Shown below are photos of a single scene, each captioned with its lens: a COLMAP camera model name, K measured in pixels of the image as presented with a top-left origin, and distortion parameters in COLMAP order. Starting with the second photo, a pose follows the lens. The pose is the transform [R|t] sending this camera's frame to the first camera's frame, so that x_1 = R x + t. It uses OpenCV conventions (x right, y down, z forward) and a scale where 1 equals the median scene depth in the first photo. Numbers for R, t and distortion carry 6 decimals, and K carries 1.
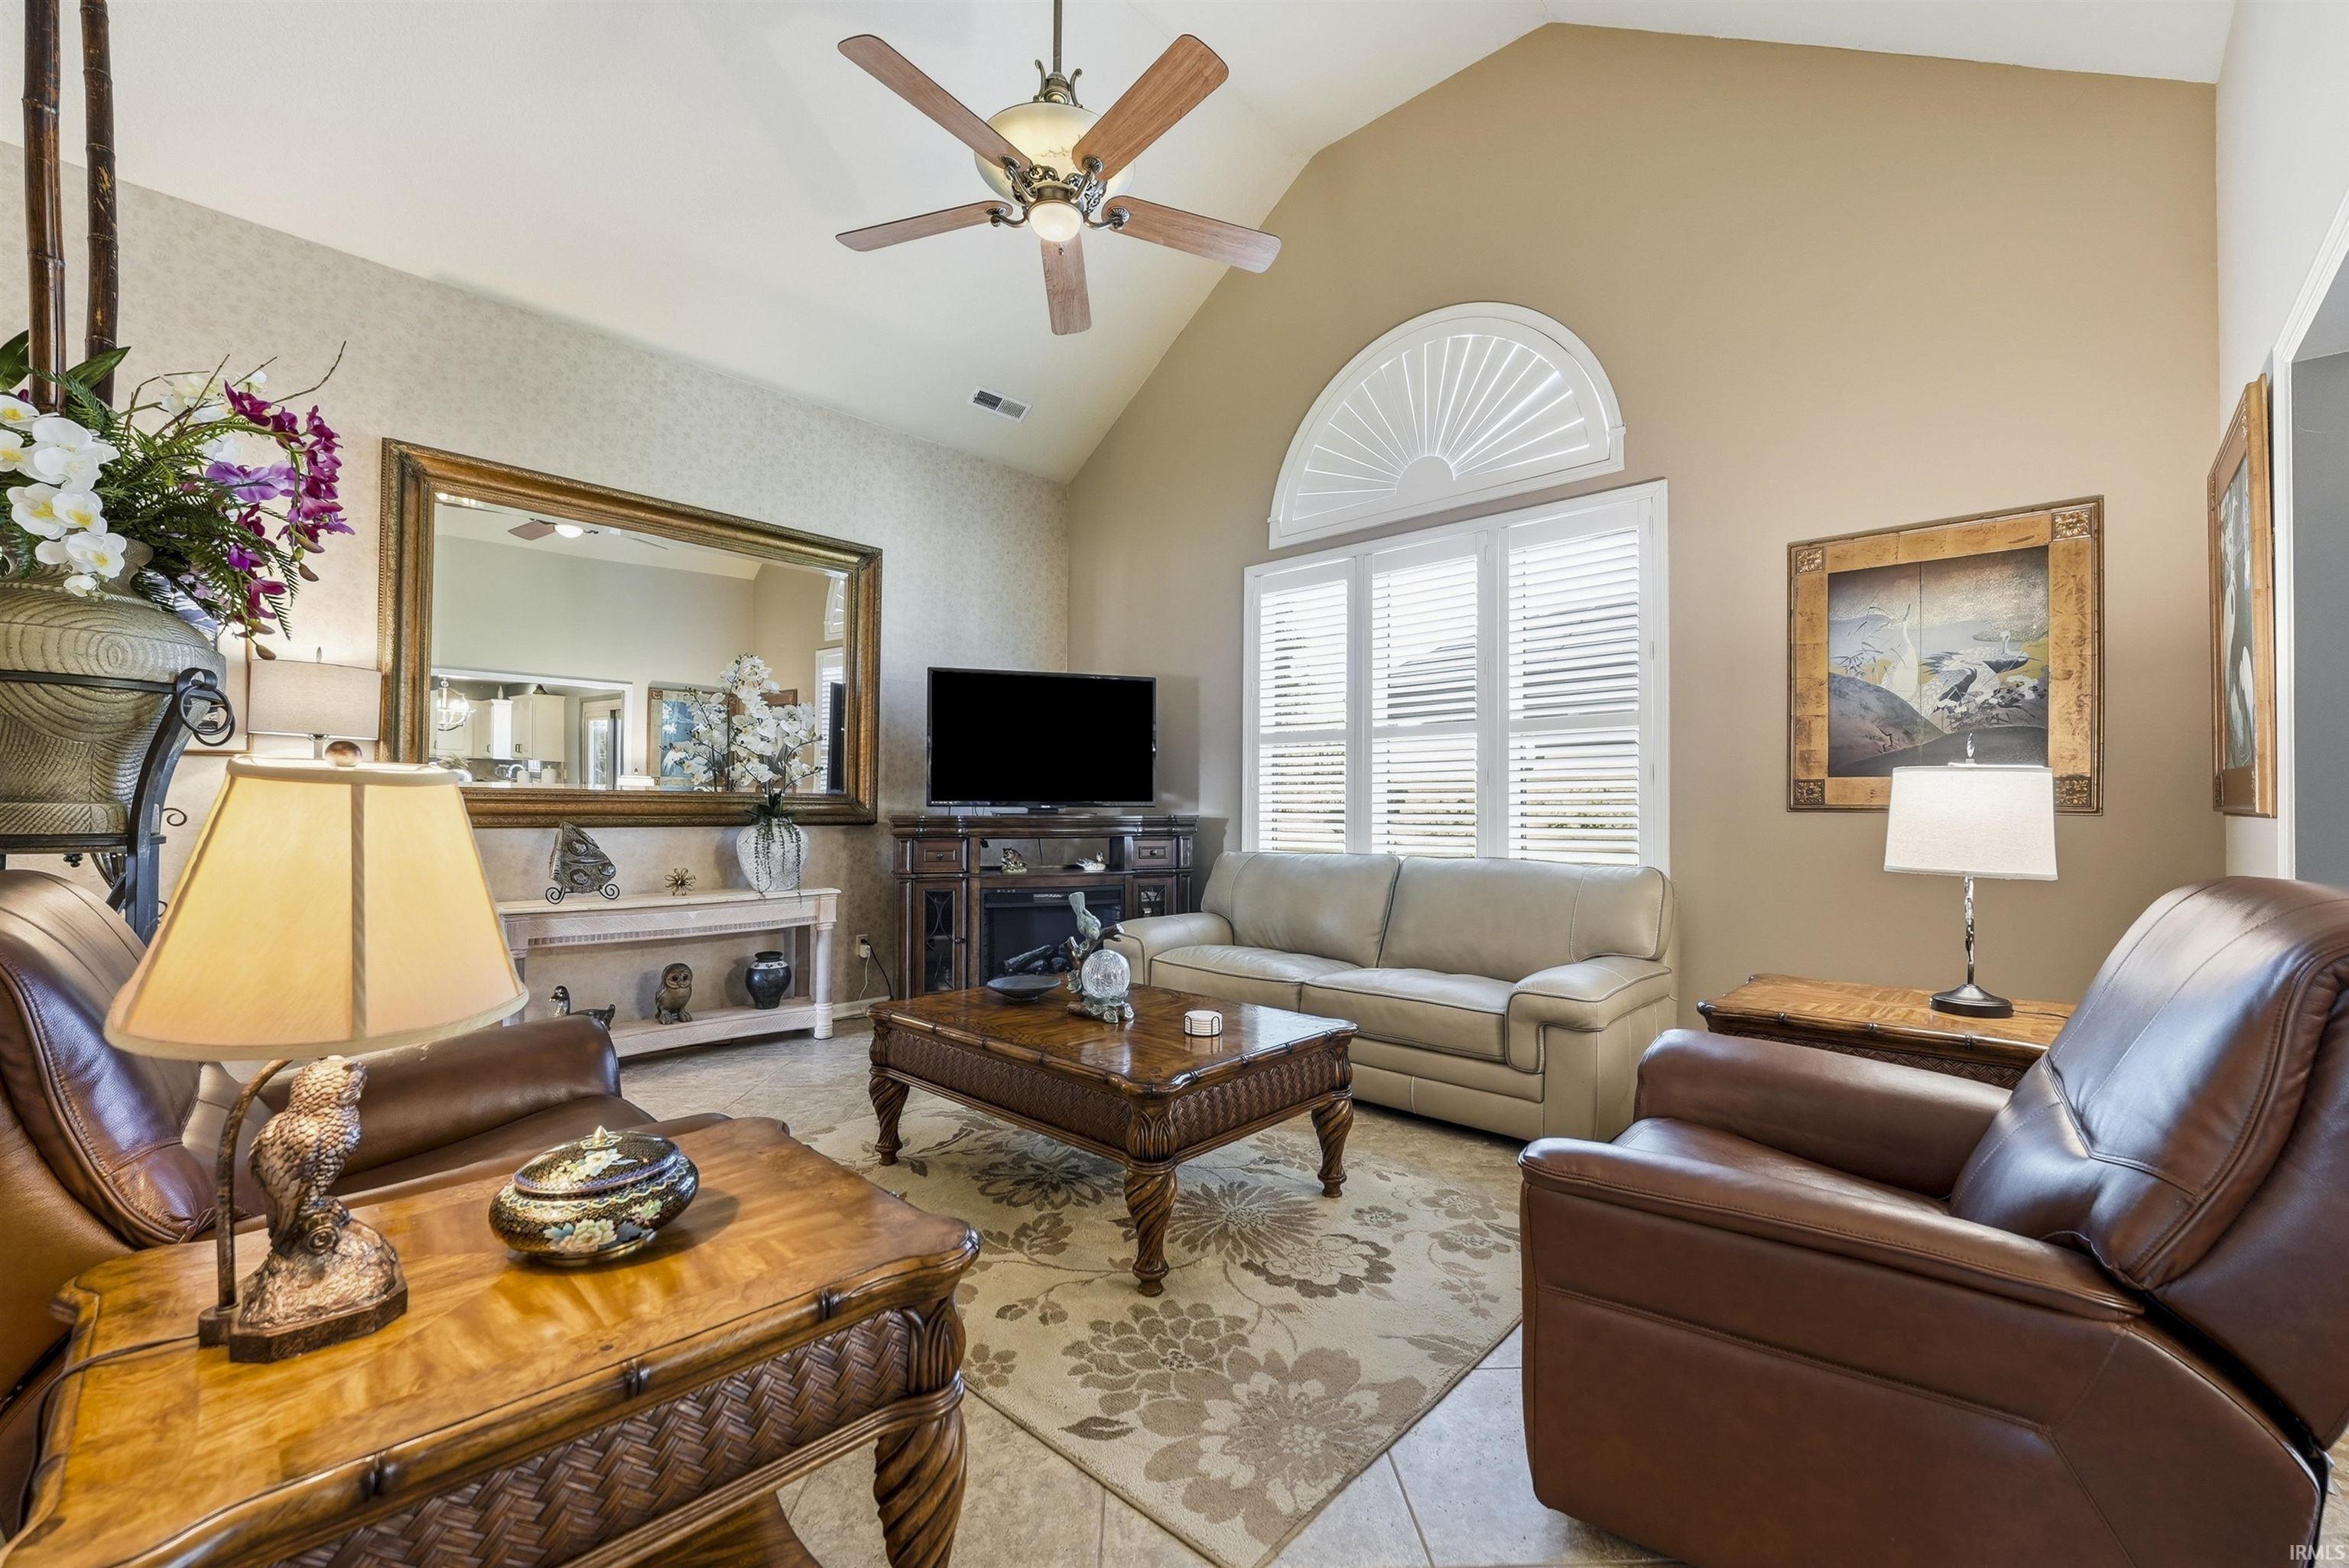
lens RADIAL K [[939.7, 0, 1182.0], [0, 939.7, 787.3], [0, 0, 1]] dist [0.001258, -0.000583]
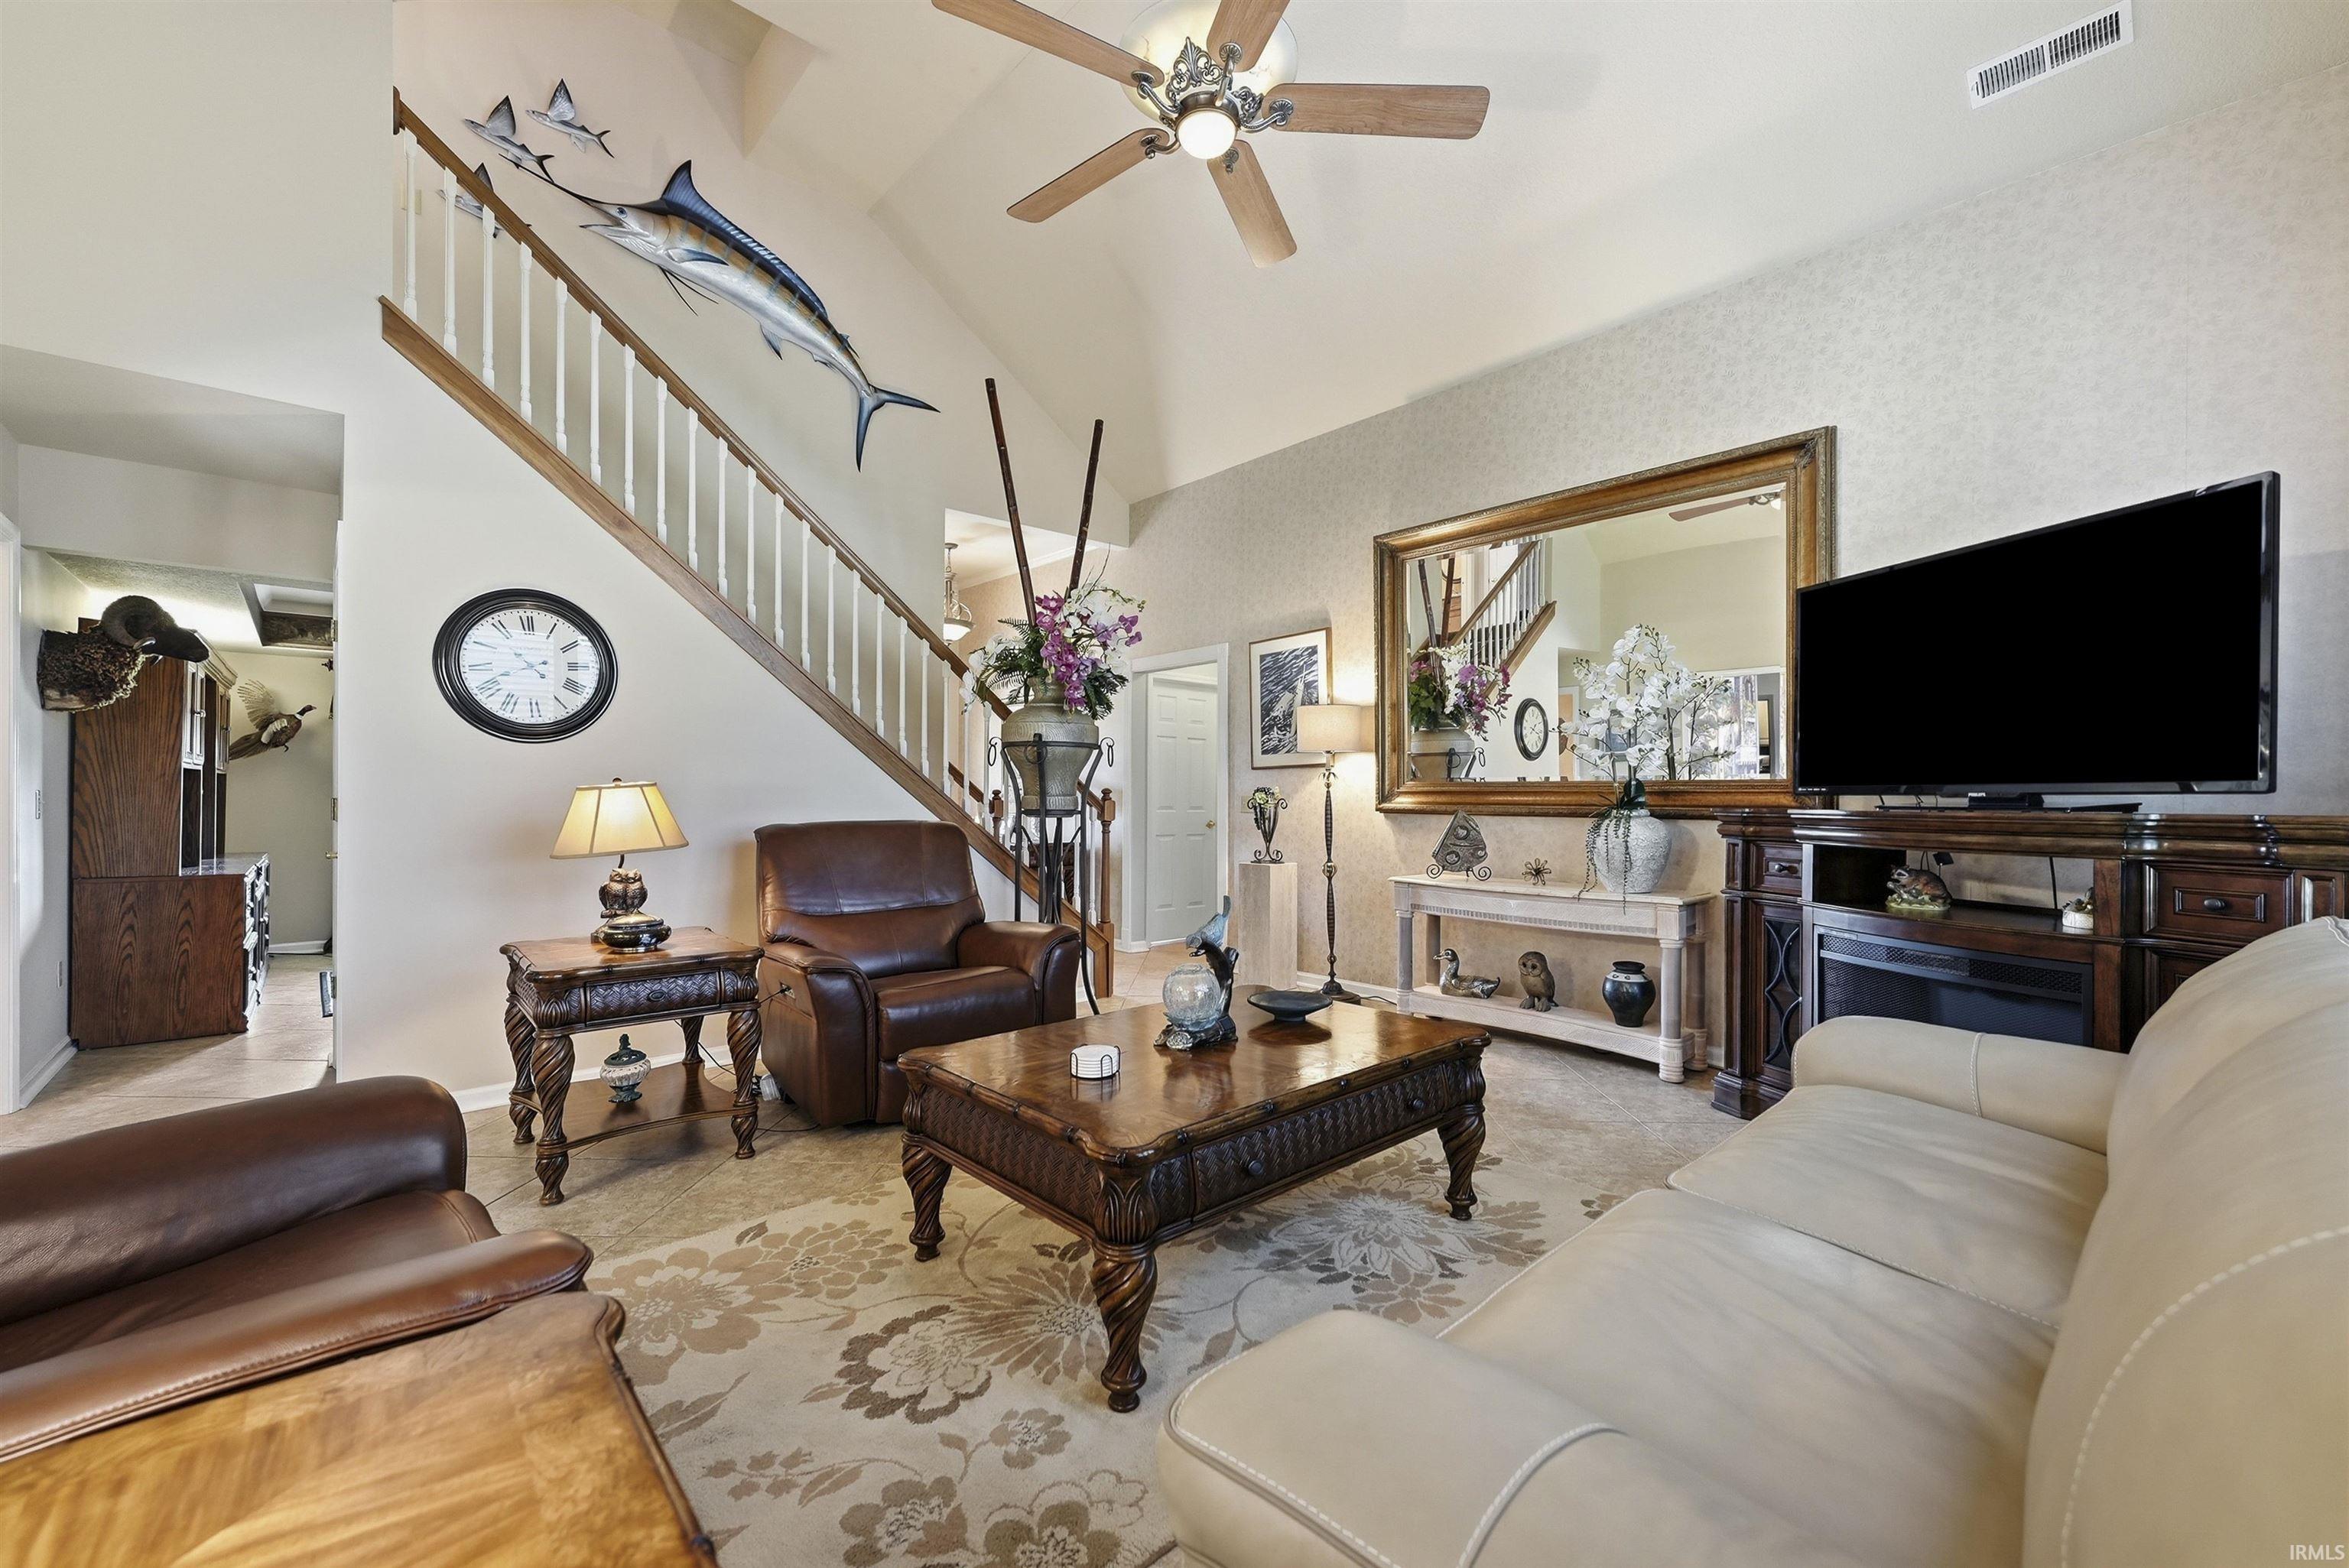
lens RADIAL K [[939.7, 0, 1180.8], [0, 939.7, 794.4], [0, 0, 1]] dist [0.001258, -0.000583]
pose [[-0.081030, -0.003348, -0.996706, 0.768959], [0.022441, 0.999735, -0.005182, 0.021477], [0.996459, -0.022787, -0.080933, 1.063424]]
